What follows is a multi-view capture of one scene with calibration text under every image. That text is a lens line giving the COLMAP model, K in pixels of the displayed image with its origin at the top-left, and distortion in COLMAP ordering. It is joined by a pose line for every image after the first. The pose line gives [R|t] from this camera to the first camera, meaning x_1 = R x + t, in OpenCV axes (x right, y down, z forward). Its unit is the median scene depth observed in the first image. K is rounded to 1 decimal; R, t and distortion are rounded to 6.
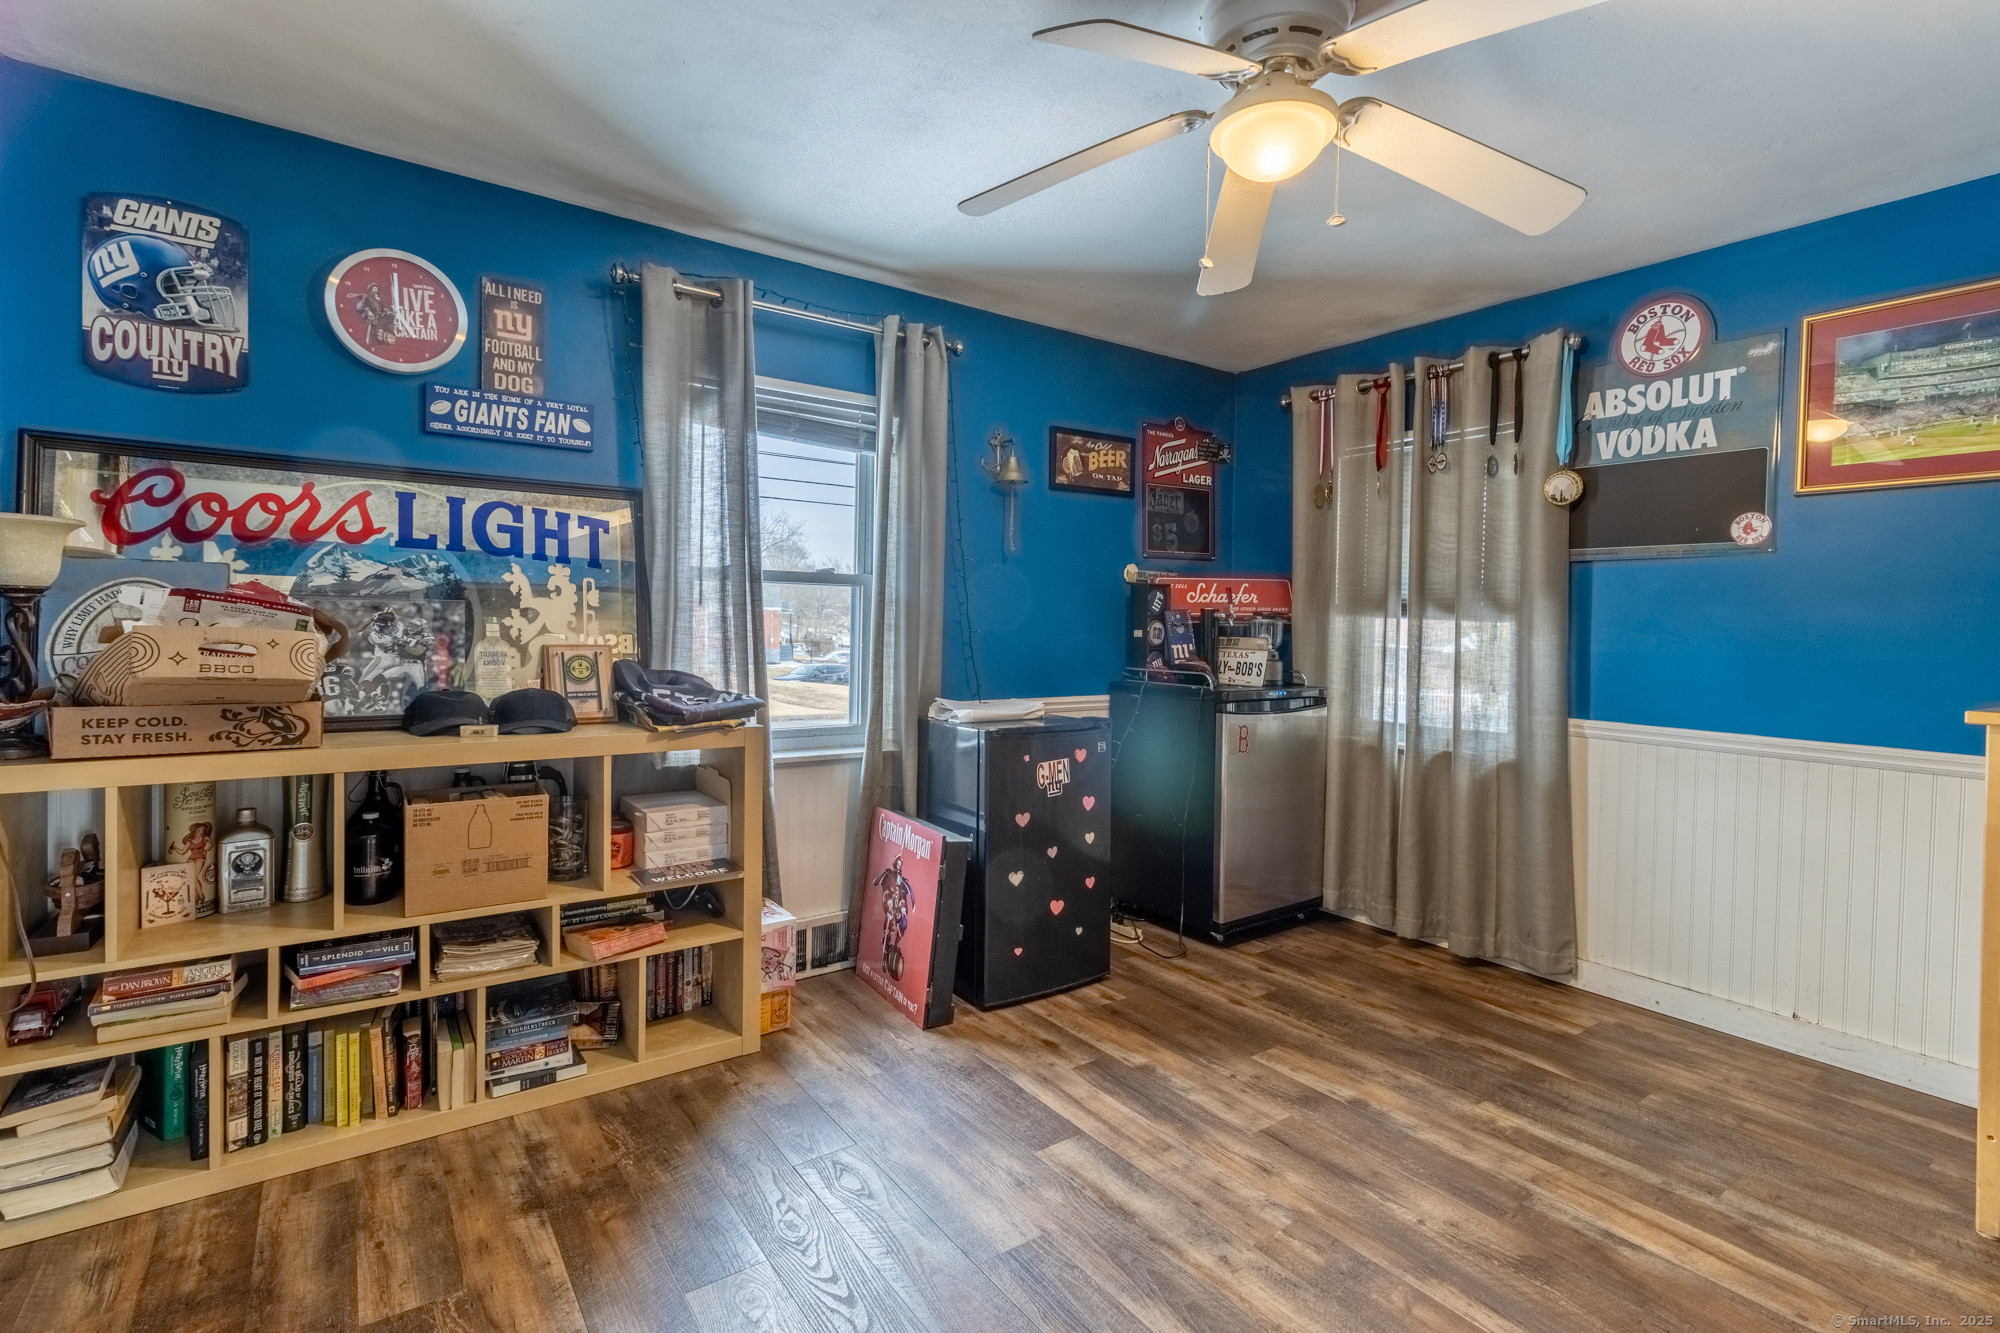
lens RADIAL K [[918.2, 0, 1000.1], [0, 918.2, 644.8], [0, 0, 1]] dist [0.002248, 0.000066]
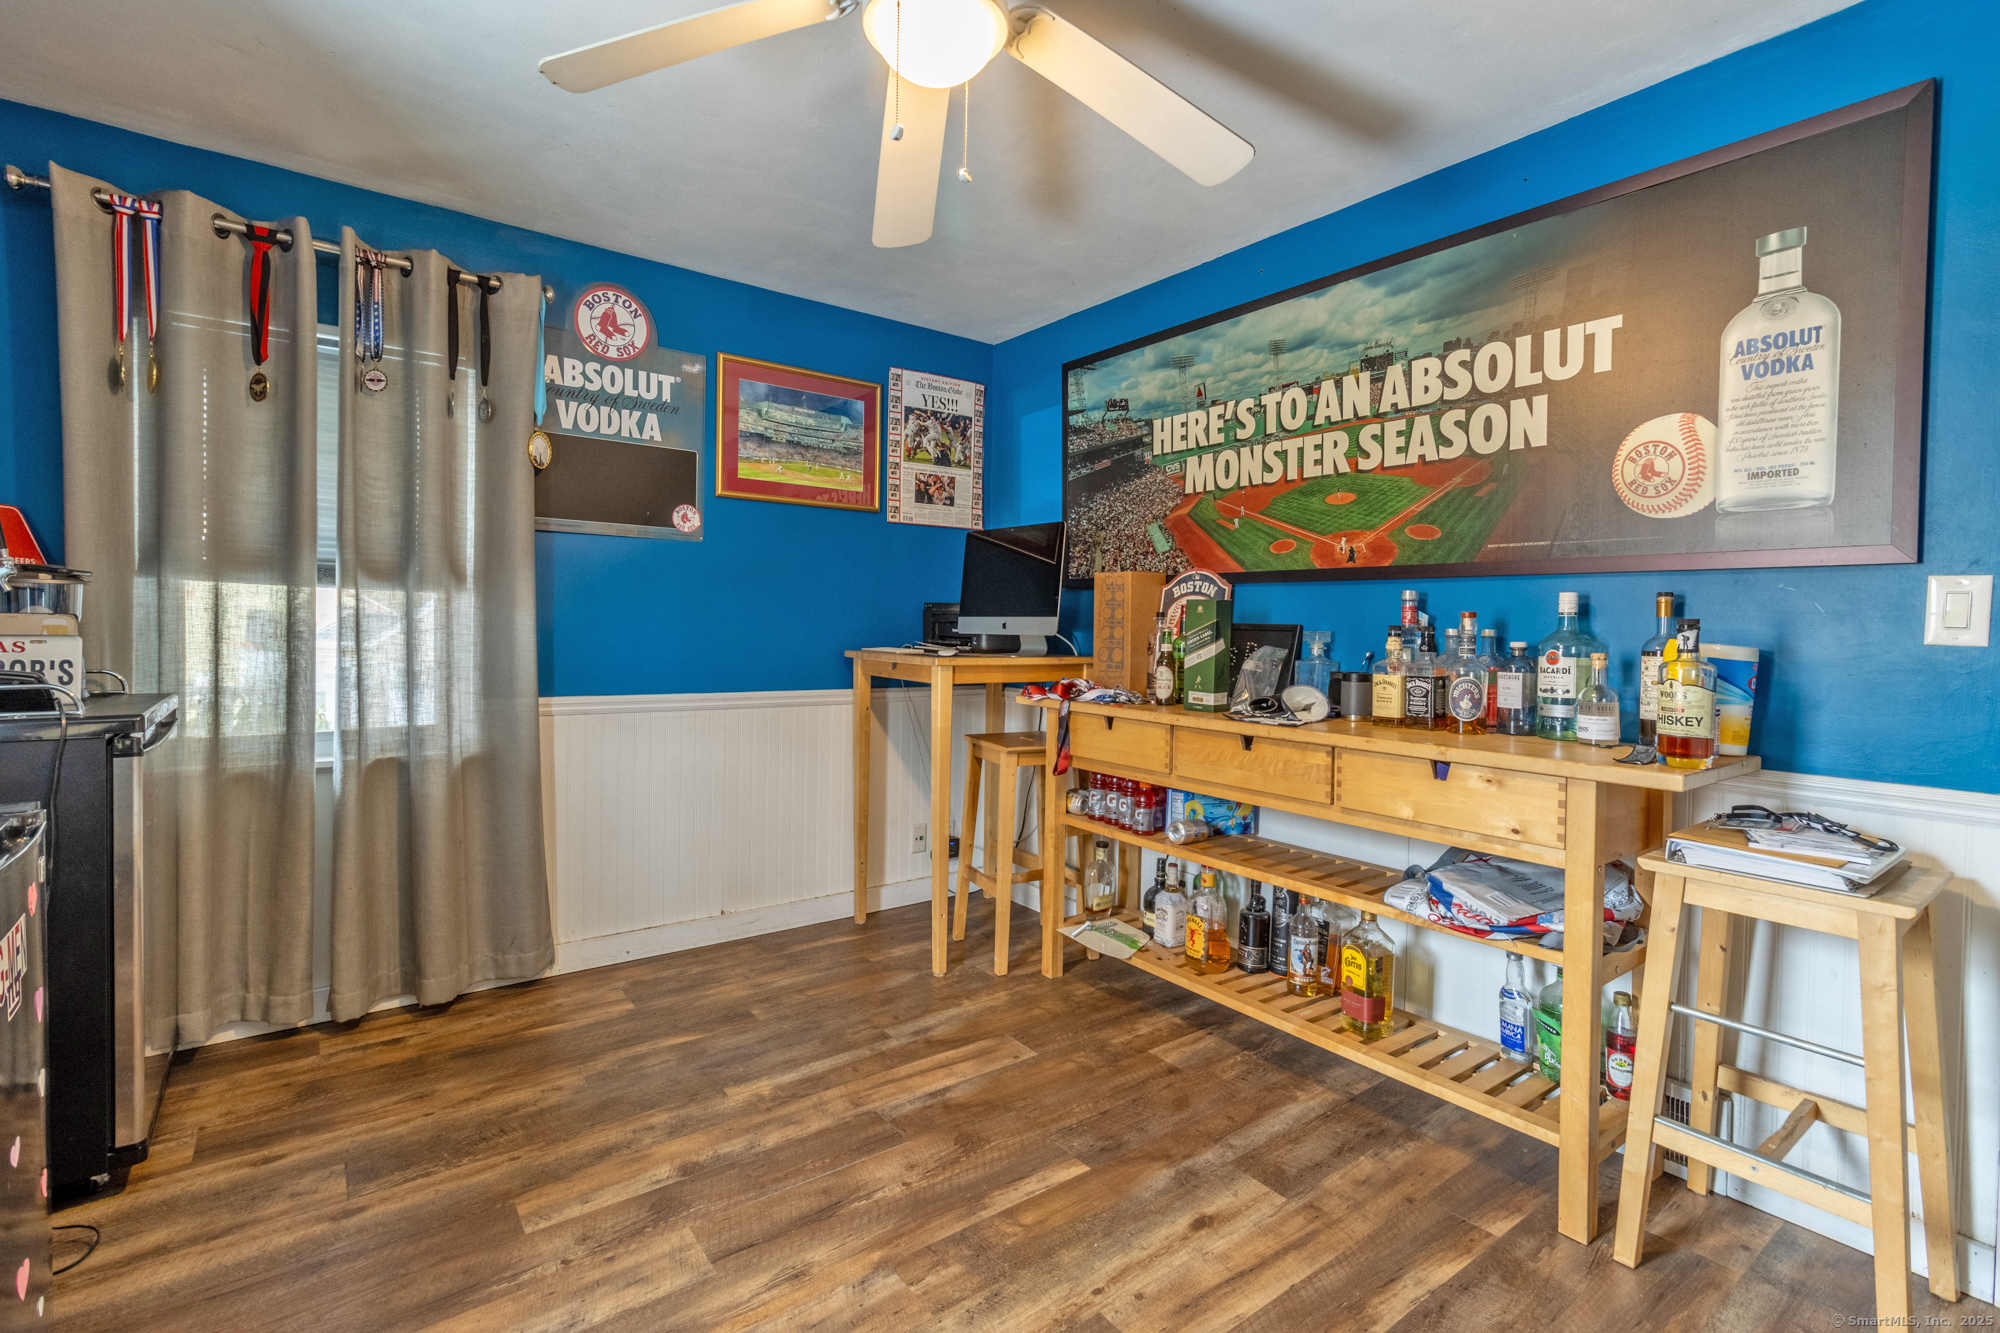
lens RADIAL K [[918.2, 0, 1010.0], [0, 918.2, 643.7], [0, 0, 1]] dist [0.002248, 0.000066]
pose [[-0.018470, -0.041539, 0.998966, -0.349798], [0.006135, 0.999113, 0.041659, -0.012114], [-0.999811, 0.006898, -0.018199, 0.574705]]
